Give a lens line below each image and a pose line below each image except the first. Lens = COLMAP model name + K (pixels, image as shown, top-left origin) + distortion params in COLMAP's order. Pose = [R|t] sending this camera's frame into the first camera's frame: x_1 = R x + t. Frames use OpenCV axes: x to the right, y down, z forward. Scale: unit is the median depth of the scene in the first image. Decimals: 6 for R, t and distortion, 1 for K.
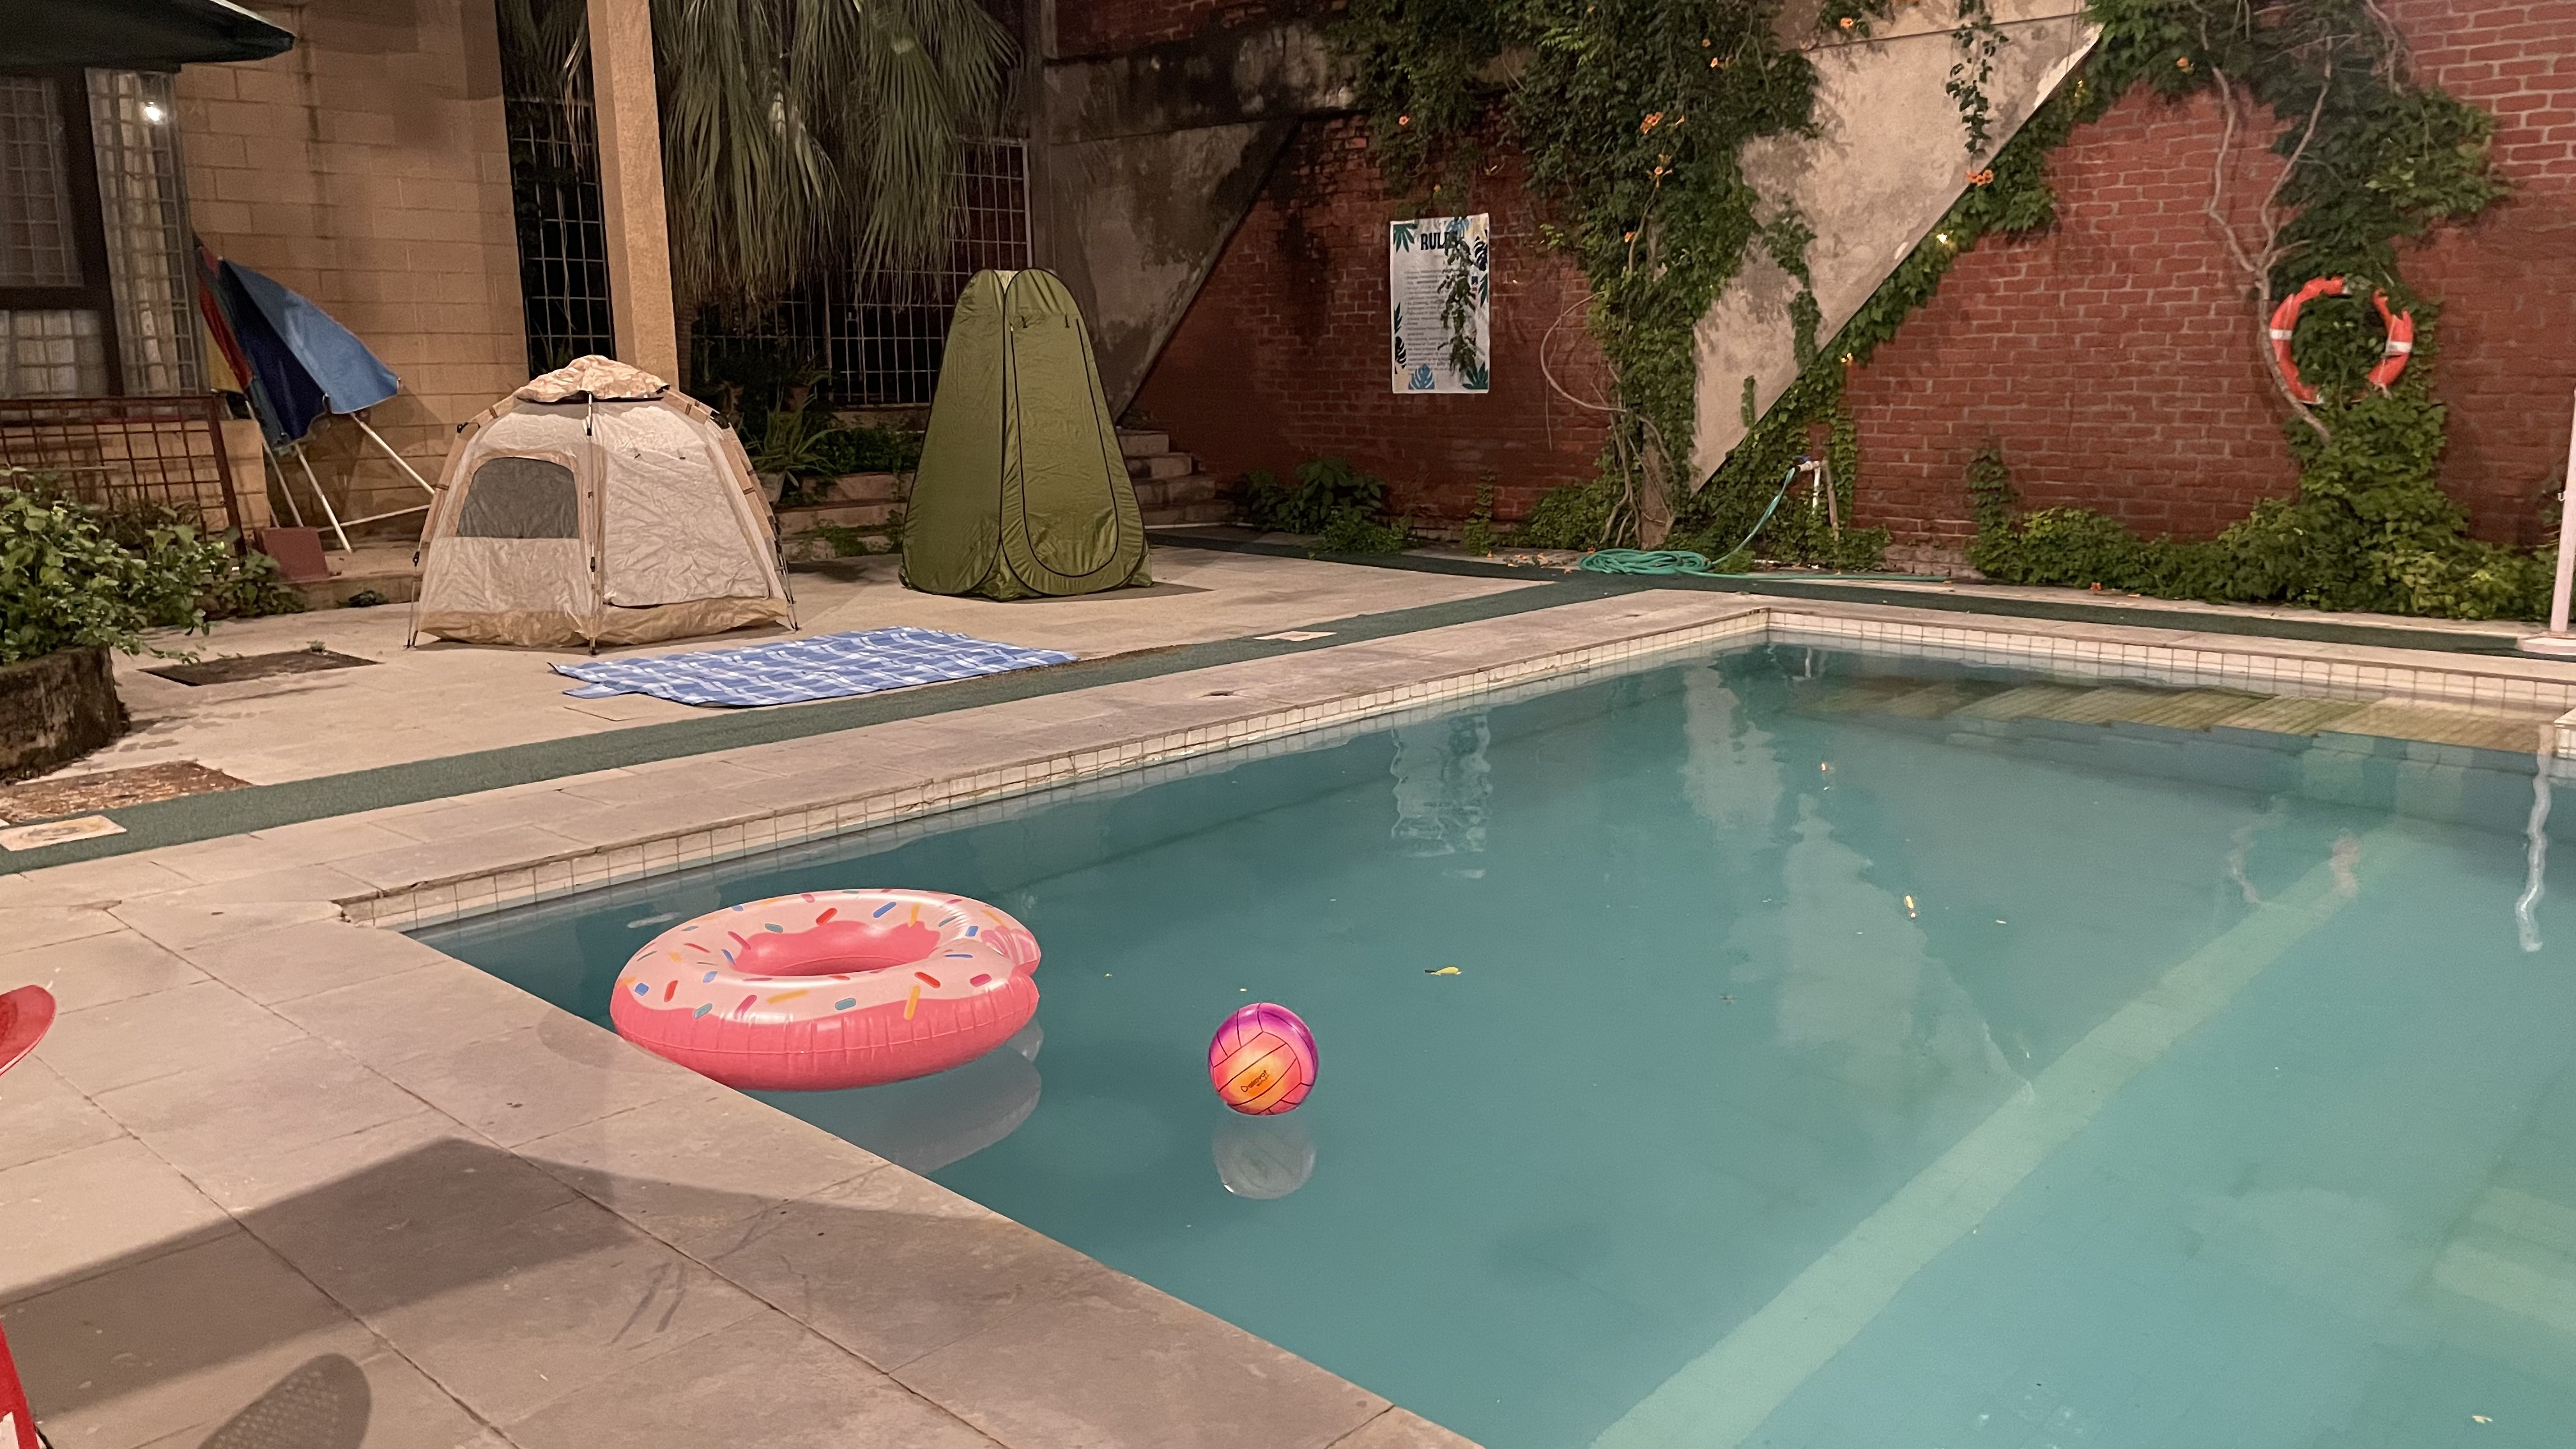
lens RADIAL K [[1938.5, 0, 1304.1], [0, 1938.5, 717.4], [0, 0, 1]] dist [0.094911, -0.122345]
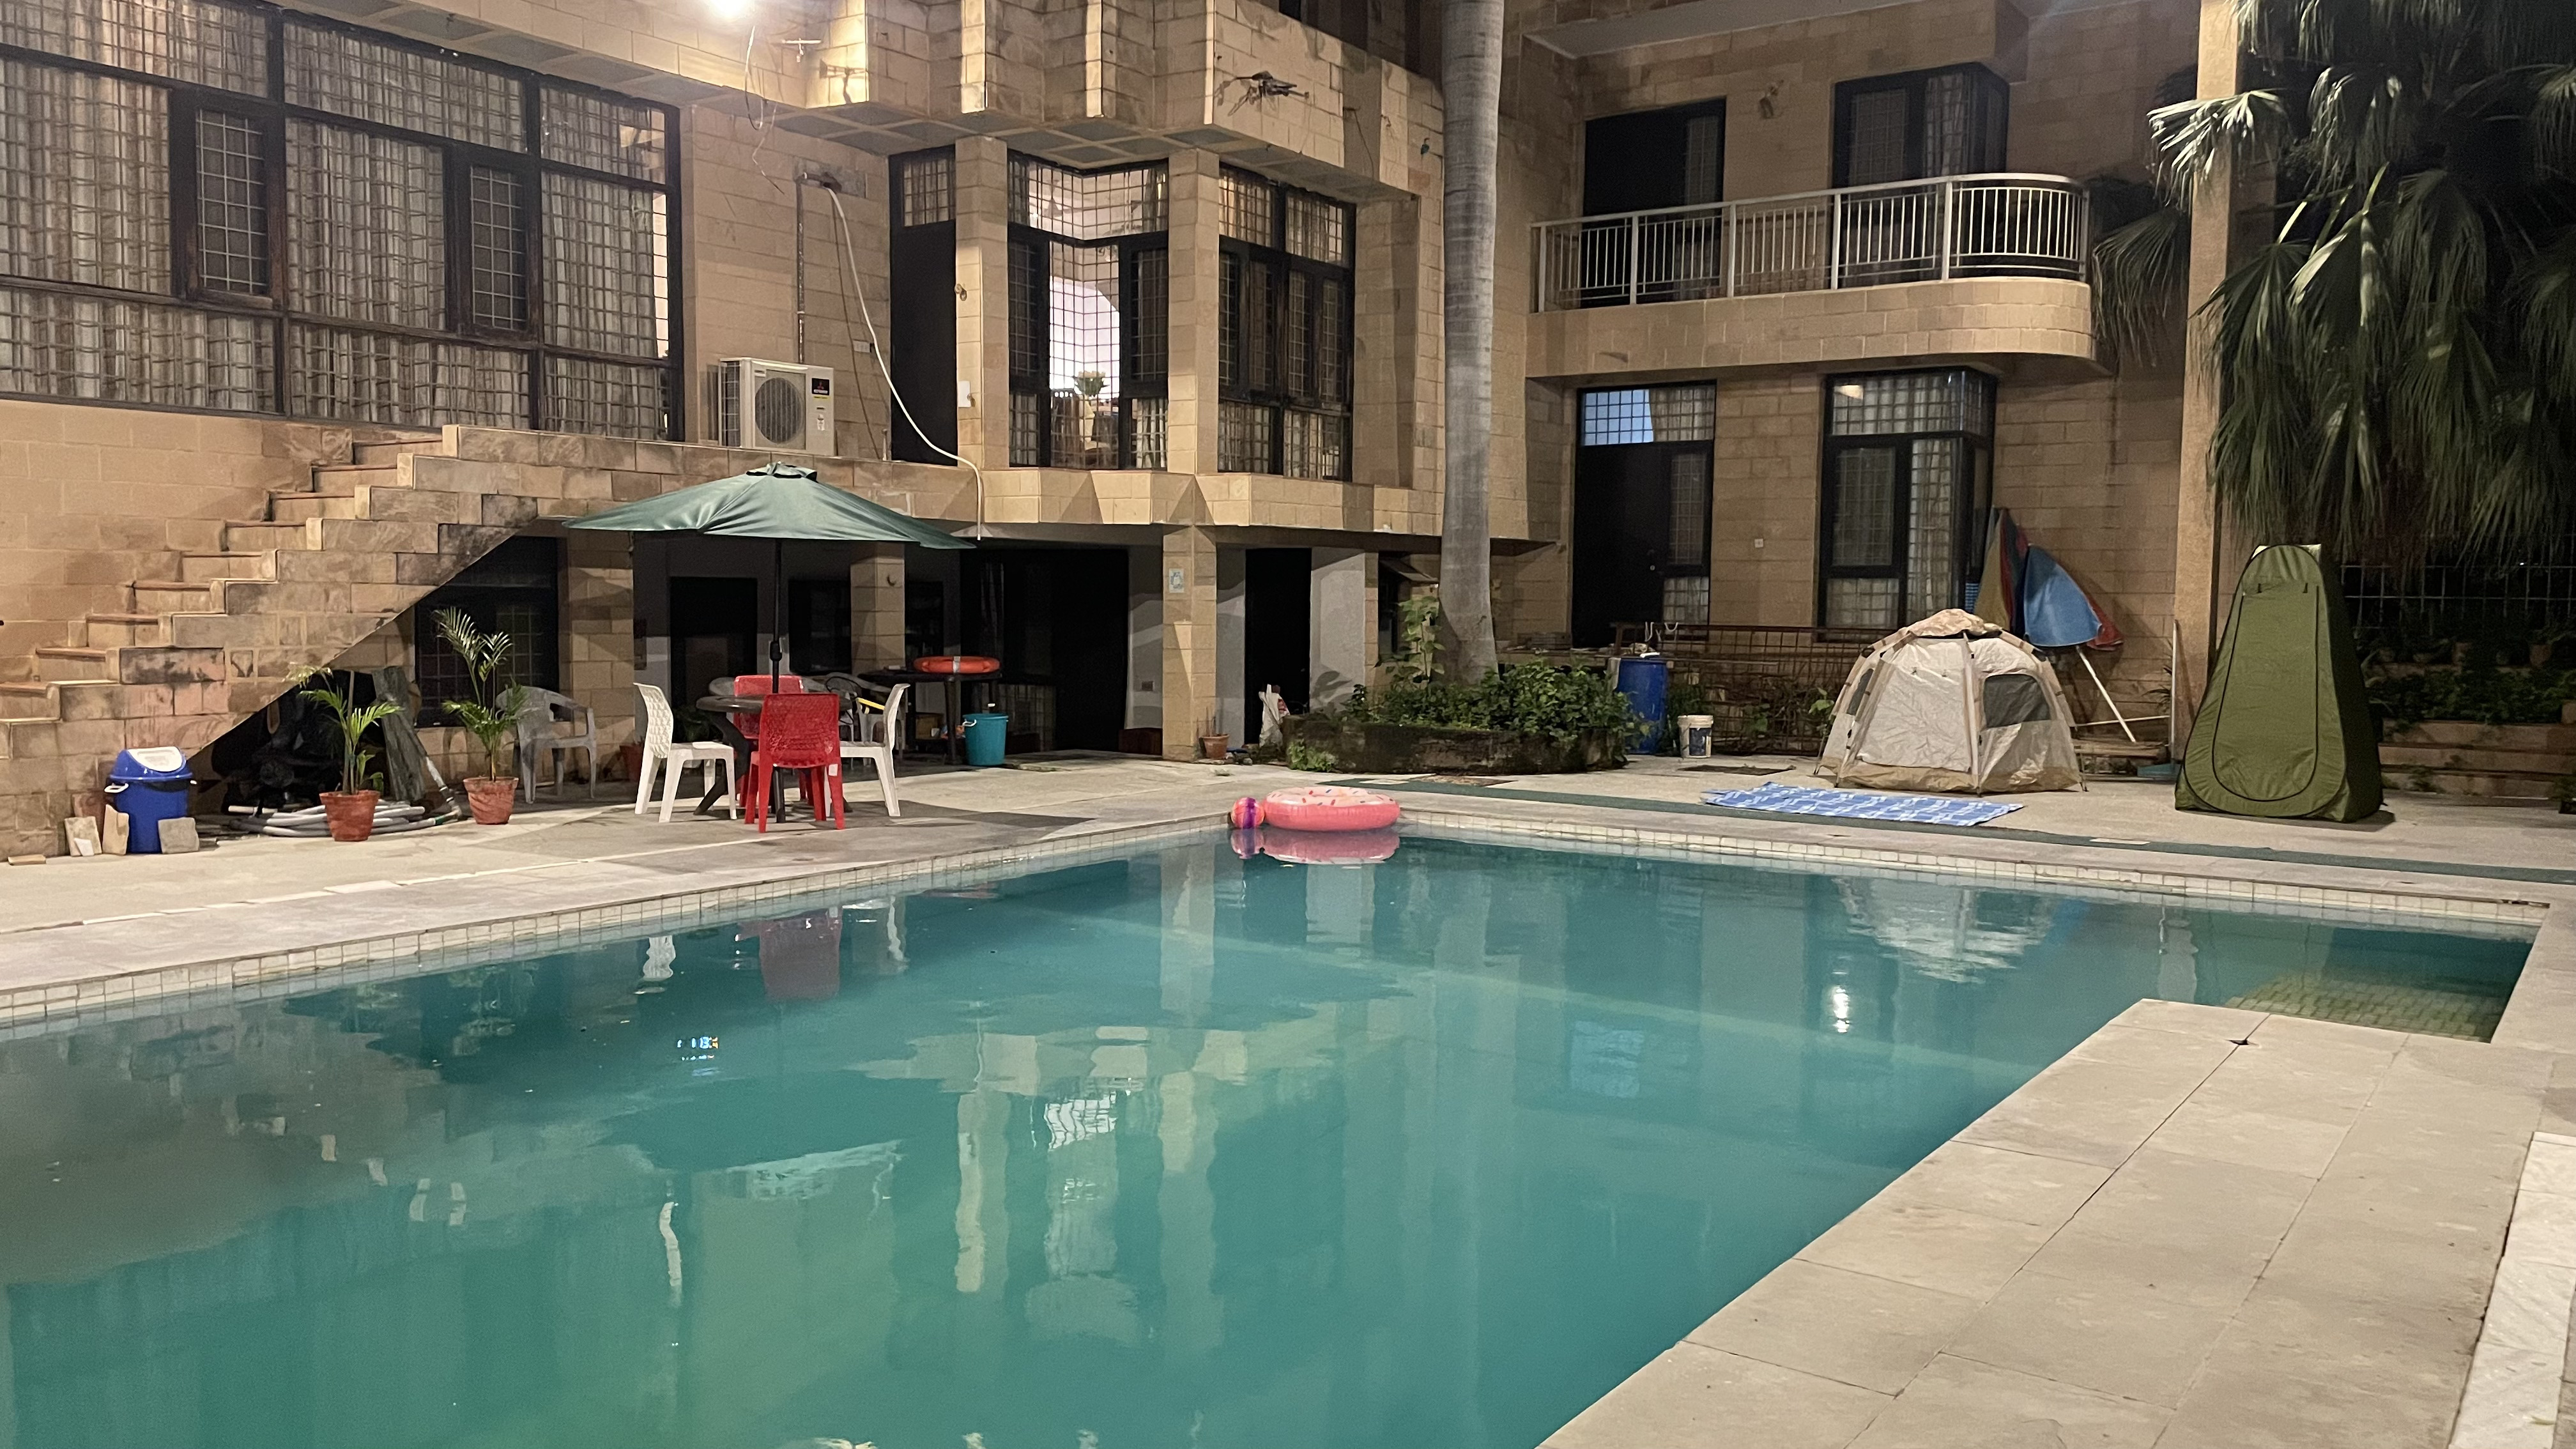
lens RADIAL K [[1938.5, 0, 1308.0], [0, 1938.5, 723.7], [0, 0, 1]] dist [0.094911, -0.122345]
pose [[0.158012, 0.080619, -0.984141, 0.959688], [-0.197694, 0.979065, 0.048462, -0.062285], [0.967445, 0.186901, 0.170642, 0.232627]]
